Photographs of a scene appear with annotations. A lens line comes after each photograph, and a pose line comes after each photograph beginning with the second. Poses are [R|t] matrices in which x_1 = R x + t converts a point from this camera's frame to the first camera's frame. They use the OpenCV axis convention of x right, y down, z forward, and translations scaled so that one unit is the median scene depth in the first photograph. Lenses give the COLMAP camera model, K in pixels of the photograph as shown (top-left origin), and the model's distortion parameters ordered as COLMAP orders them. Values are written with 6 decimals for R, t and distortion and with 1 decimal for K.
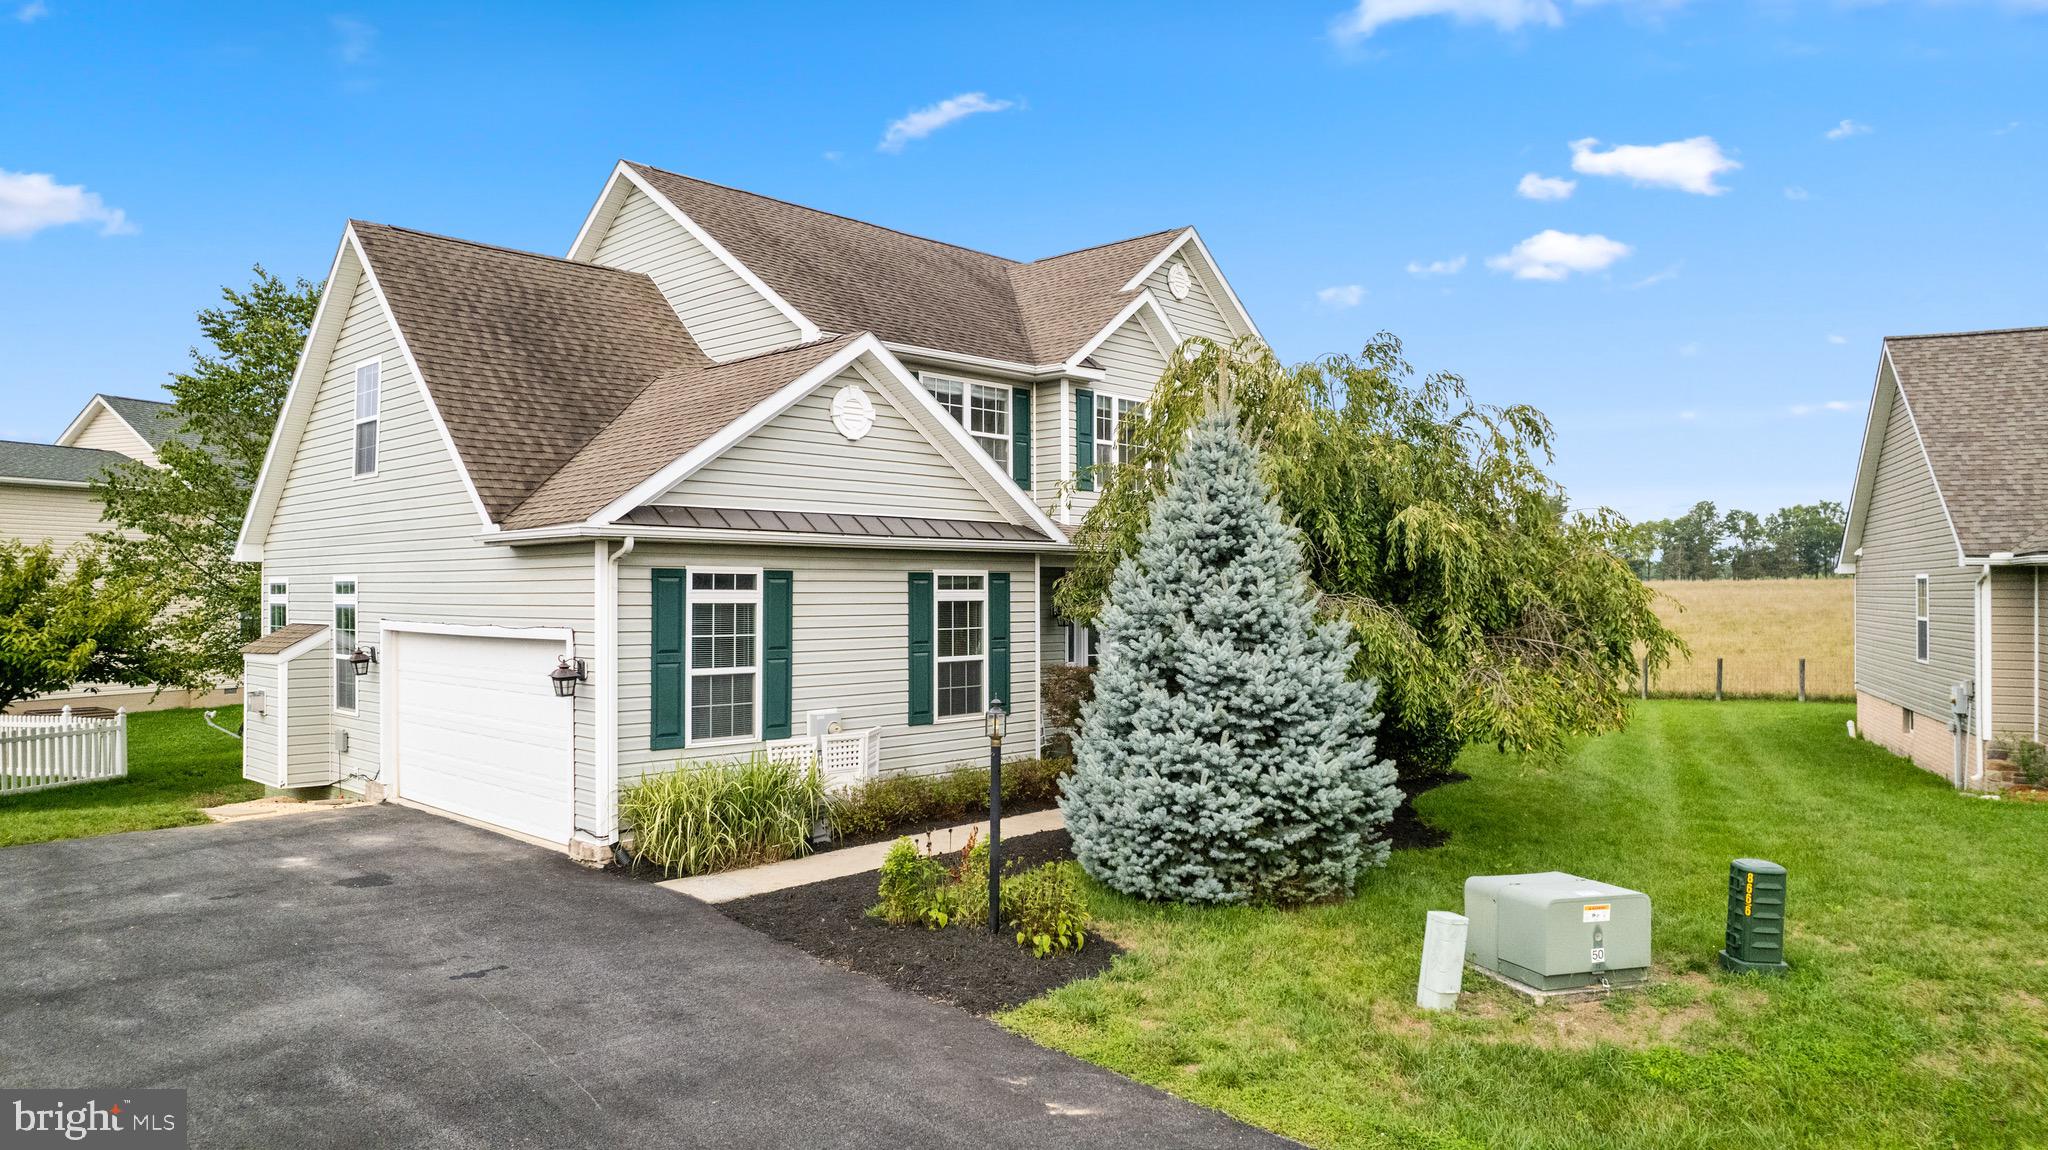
lens RADIAL K [[1359.0, 0, 1024.0], [0, 1359.0, 575.0], [0, 0, 1]] dist [-0.101717, 0.092160]
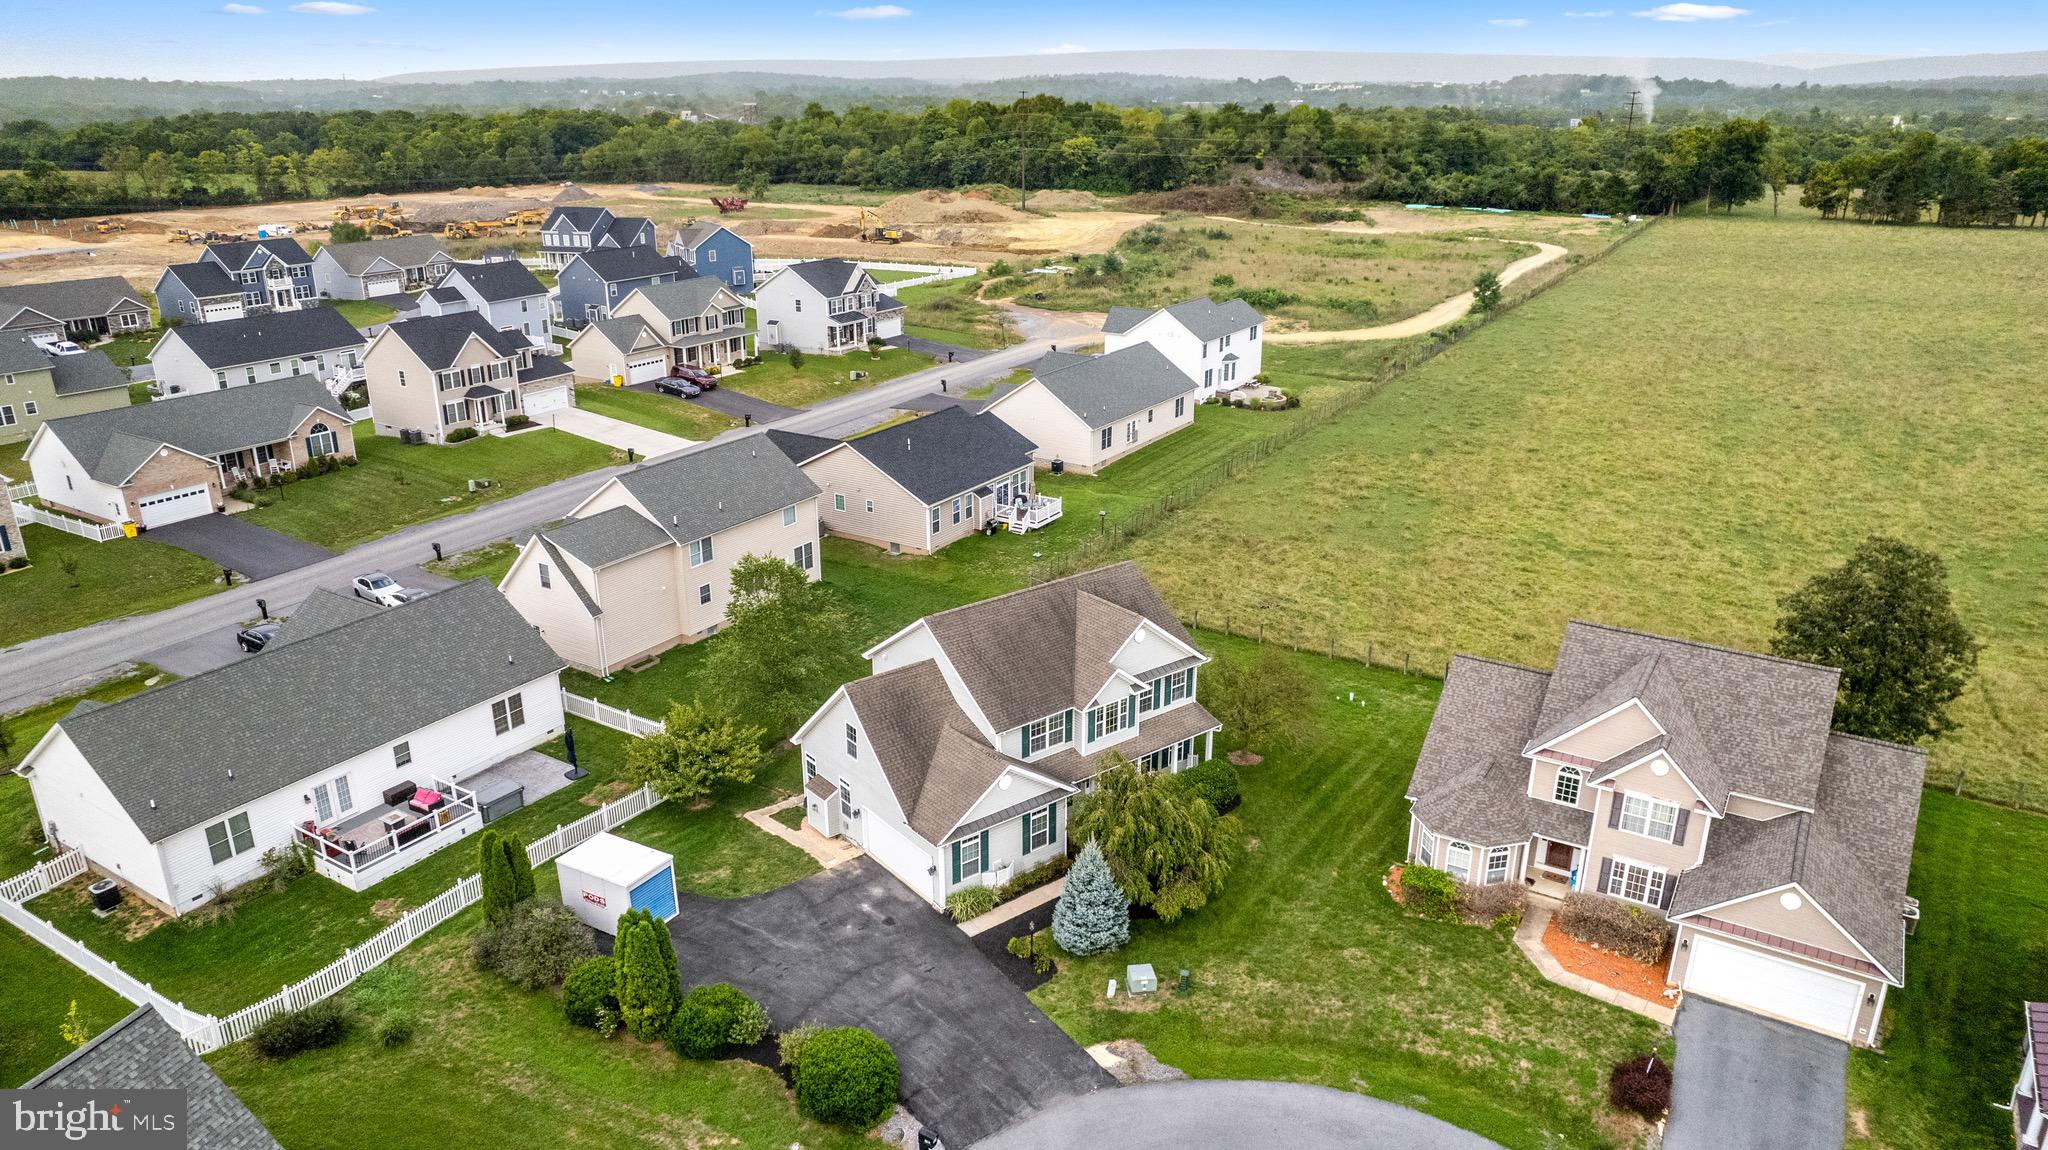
lens RADIAL K [[1359.0, 0, 1024.0], [0, 1359.0, 575.0], [0, 0, 1]] dist [-0.101717, 0.092160]
pose [[0.990383, 0.051689, -0.128336, 0.349684], [-0.006780, 0.944607, 0.328133, -1.838367], [0.138188, -0.324107, 0.935873, -2.142036]]
